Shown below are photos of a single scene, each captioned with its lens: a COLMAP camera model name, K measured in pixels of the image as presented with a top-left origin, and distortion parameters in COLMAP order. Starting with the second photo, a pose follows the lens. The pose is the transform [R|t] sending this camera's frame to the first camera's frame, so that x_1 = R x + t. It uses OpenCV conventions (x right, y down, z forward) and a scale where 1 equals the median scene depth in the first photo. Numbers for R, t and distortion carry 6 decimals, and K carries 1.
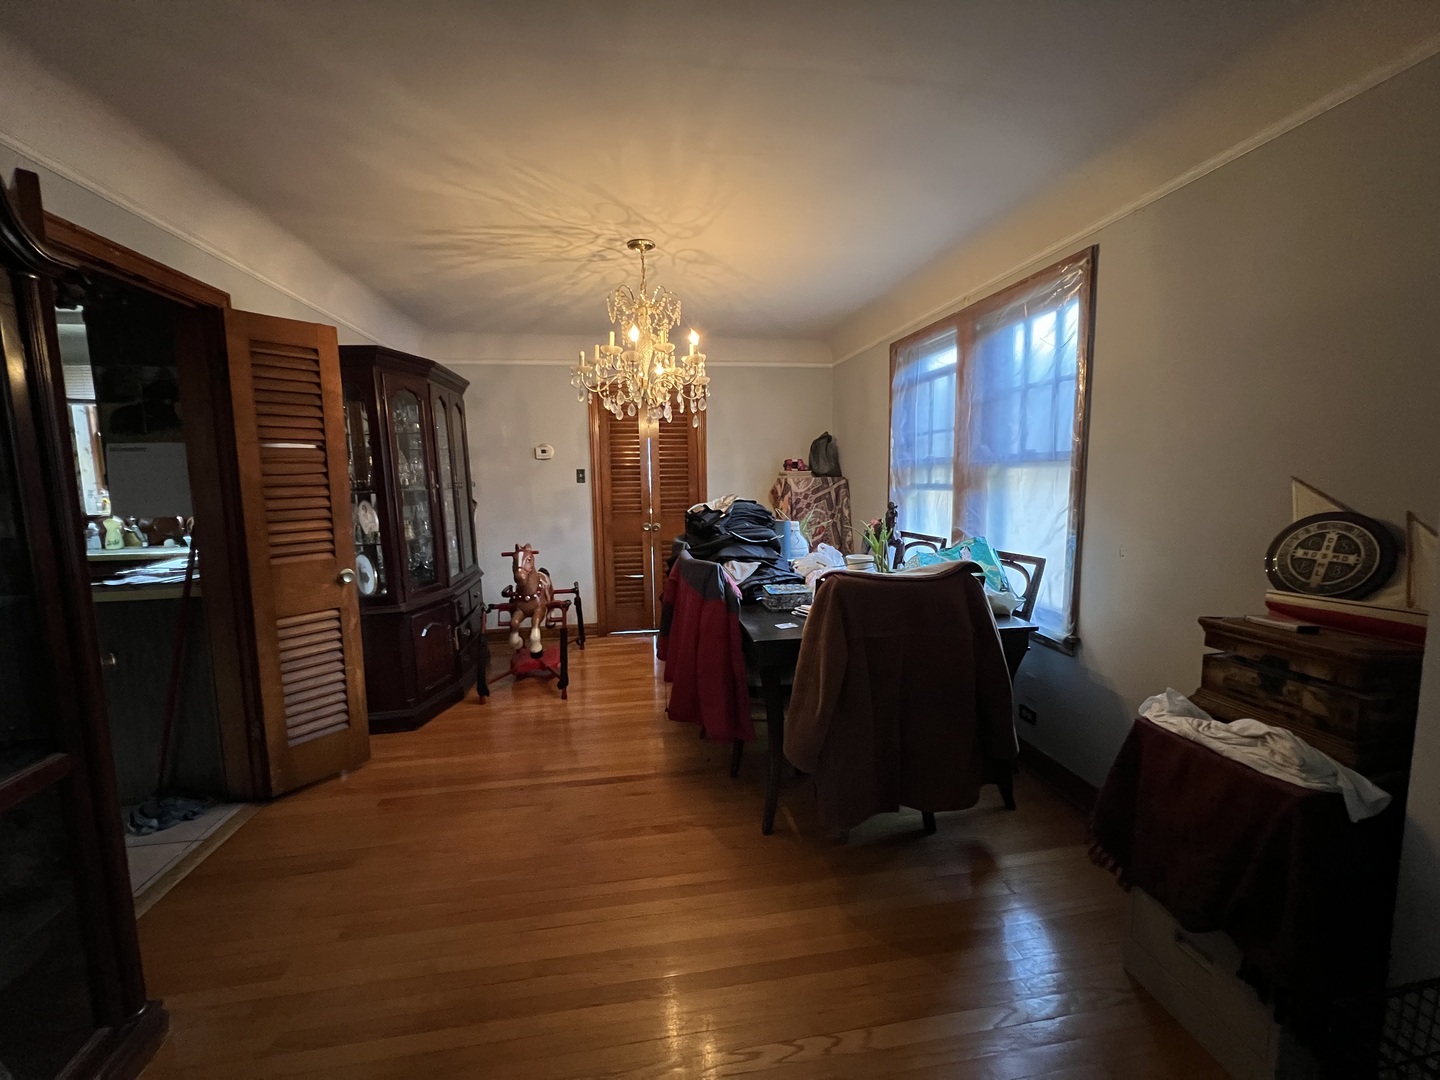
lens RADIAL K [[574.7, 0, 713.8], [0, 574.7, 535.0], [0, 0, 1]] dist [0.000964, 0.000191]
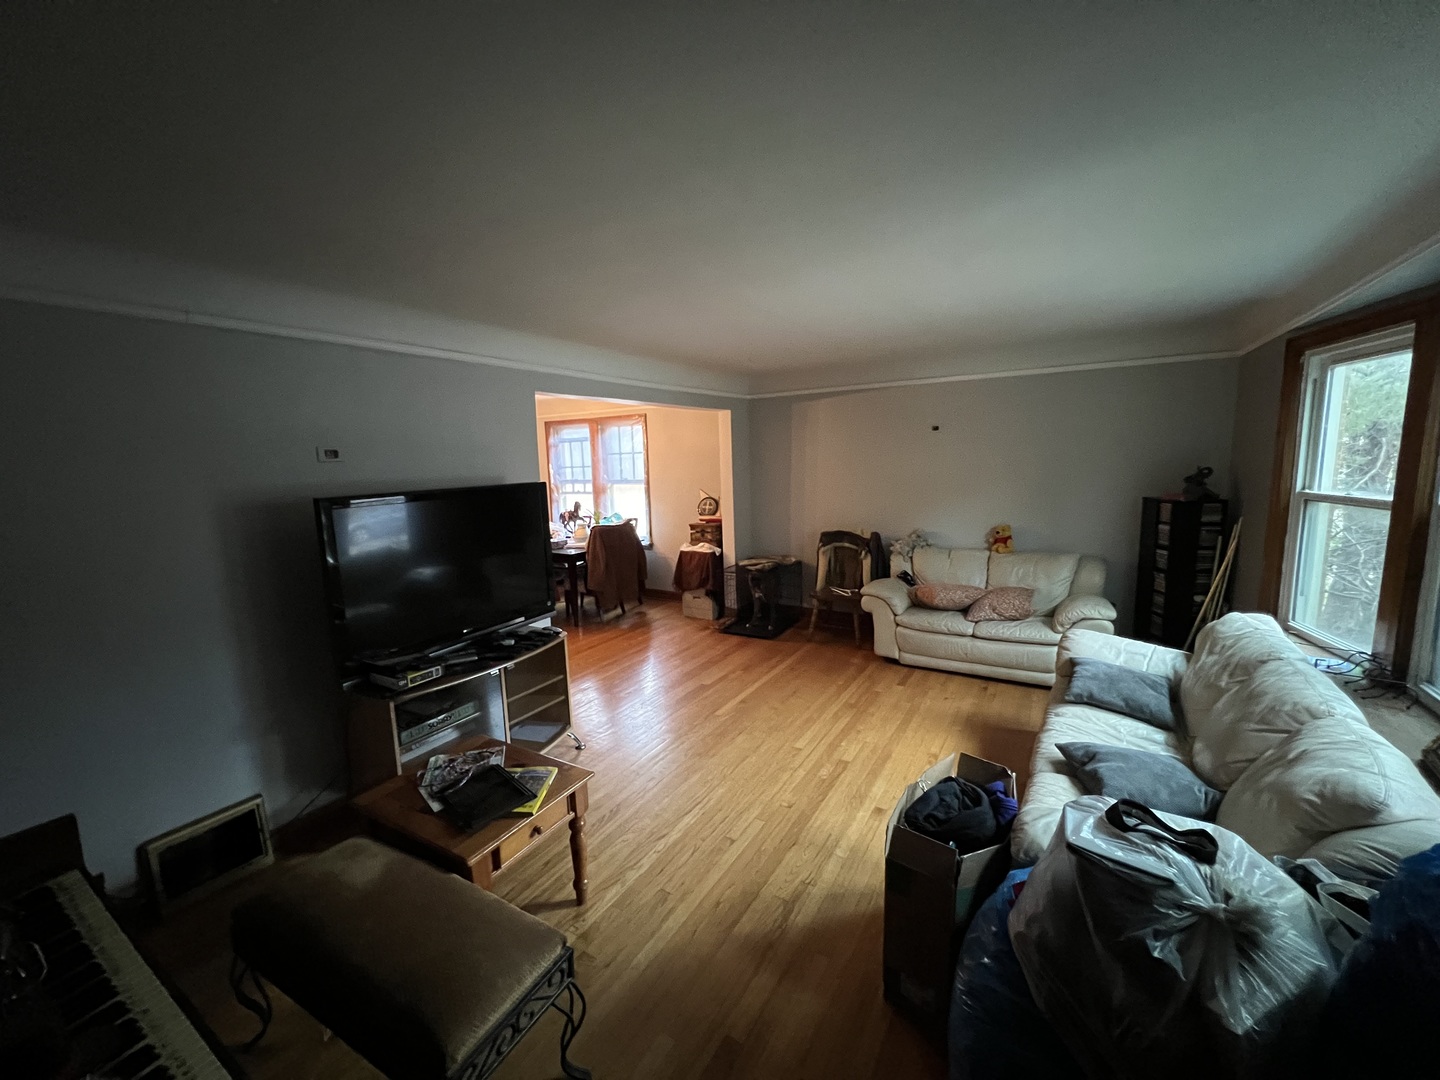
lens RADIAL K [[574.7, 0, 728.7], [0, 574.7, 535.8], [0, 0, 1]] dist [0.000964, 0.000191]
pose [[0.636681, -0.105342, 0.763898, -2.175502], [0.097727, 0.993660, 0.055575, 0.024636], [-0.764910, 0.039270, 0.642940, -1.906067]]
